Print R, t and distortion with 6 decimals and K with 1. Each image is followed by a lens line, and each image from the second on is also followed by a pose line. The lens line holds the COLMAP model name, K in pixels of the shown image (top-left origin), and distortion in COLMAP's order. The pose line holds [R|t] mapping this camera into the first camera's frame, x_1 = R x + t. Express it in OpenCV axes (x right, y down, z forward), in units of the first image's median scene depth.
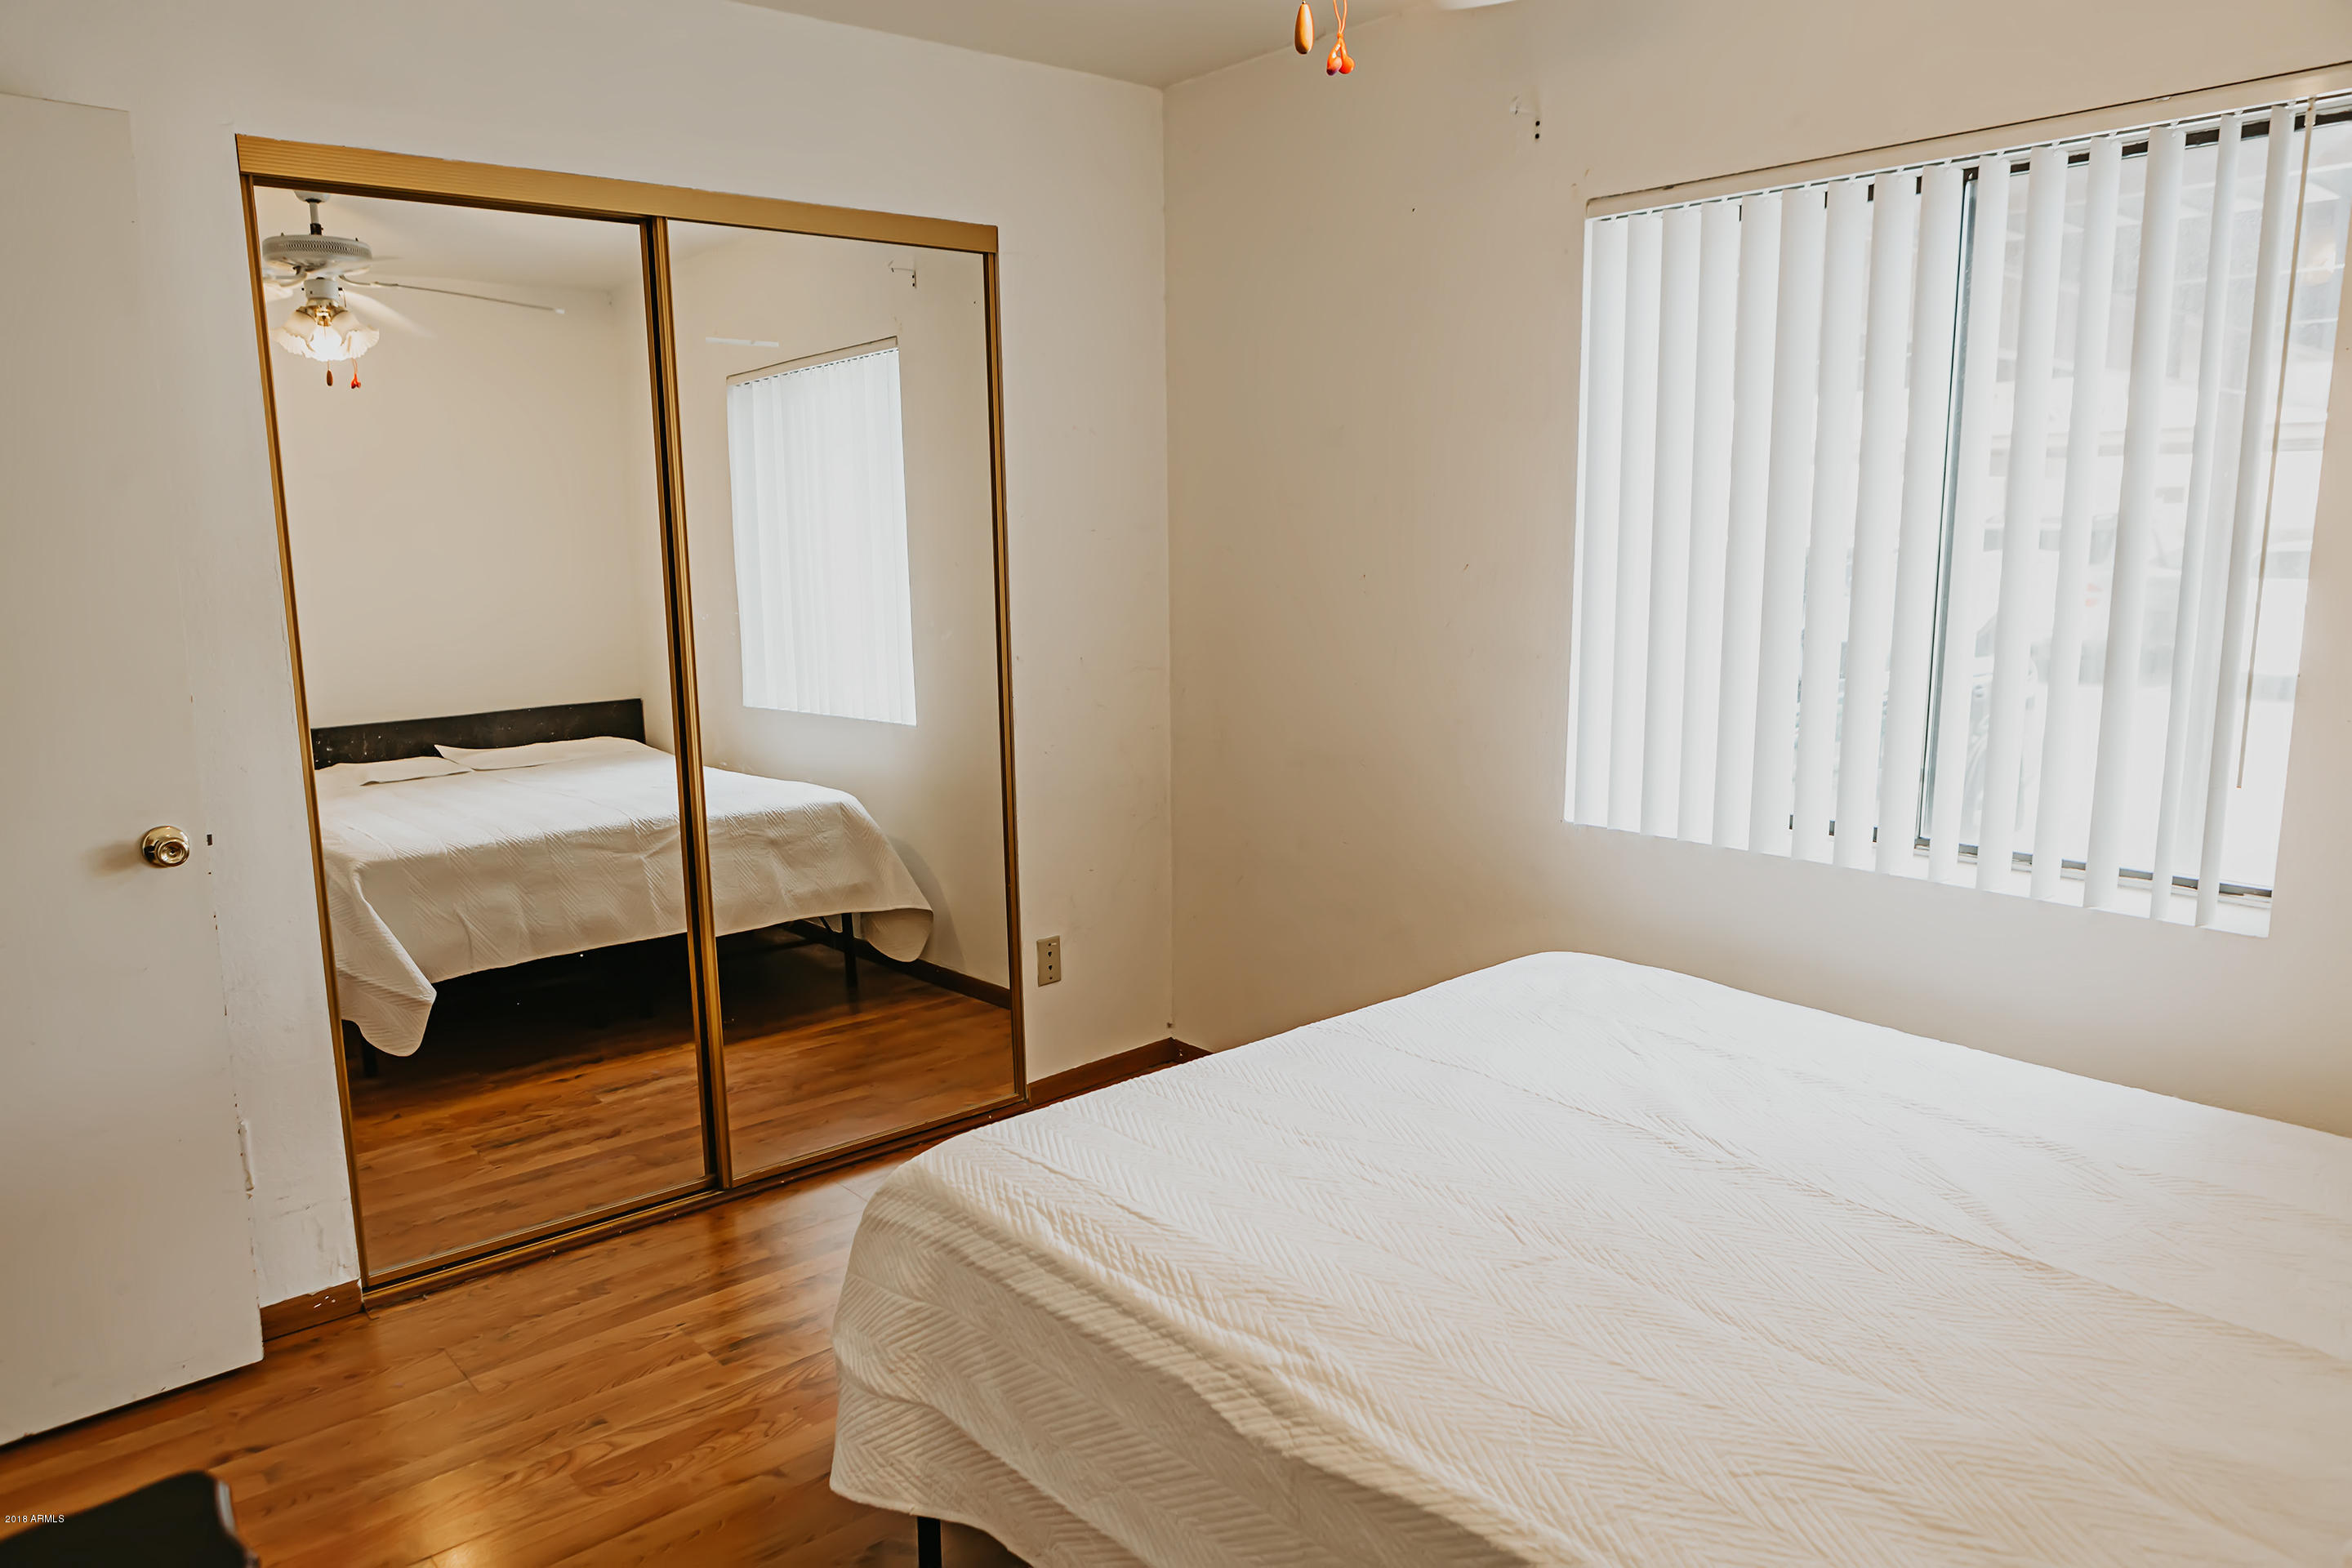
lens RADIAL K [[1588.4, 0, 1176.9], [0, 1588.4, 777.9], [0, 0, 1]] dist [-0.030599, 0.030251]
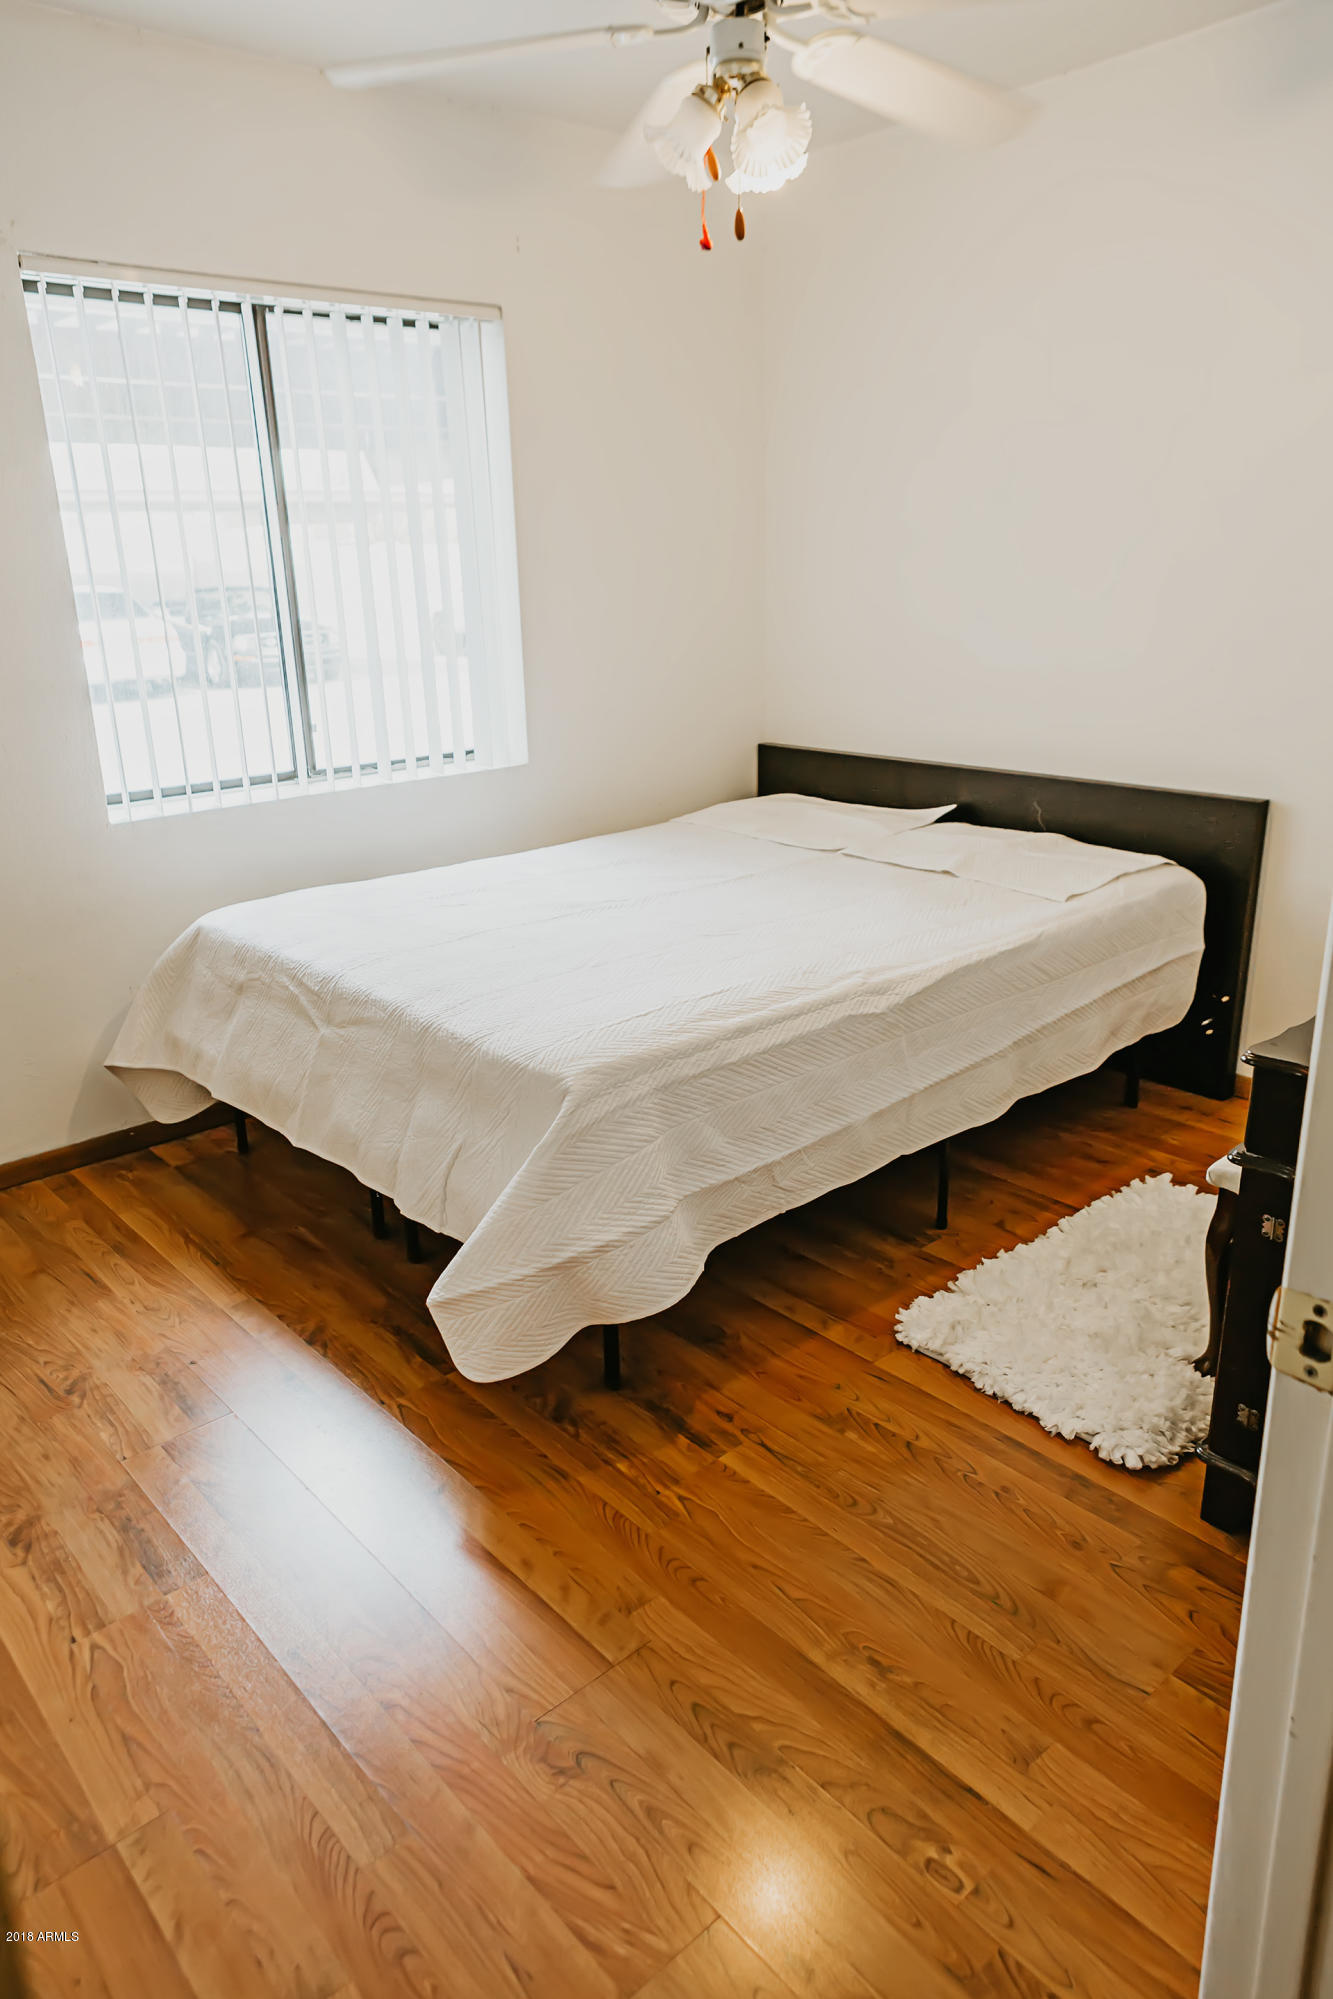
lens RADIAL K [[1350.0, 0, 658.9], [0, 1350.0, 1008.3], [0, 0, 1]] dist [-0.030599, 0.030251]
pose [[-0.003692, -0.310295, 0.950633, -1.340751], [0.183073, 0.934363, 0.305695, -0.129969], [-0.983092, 0.175164, 0.053357, 1.028468]]
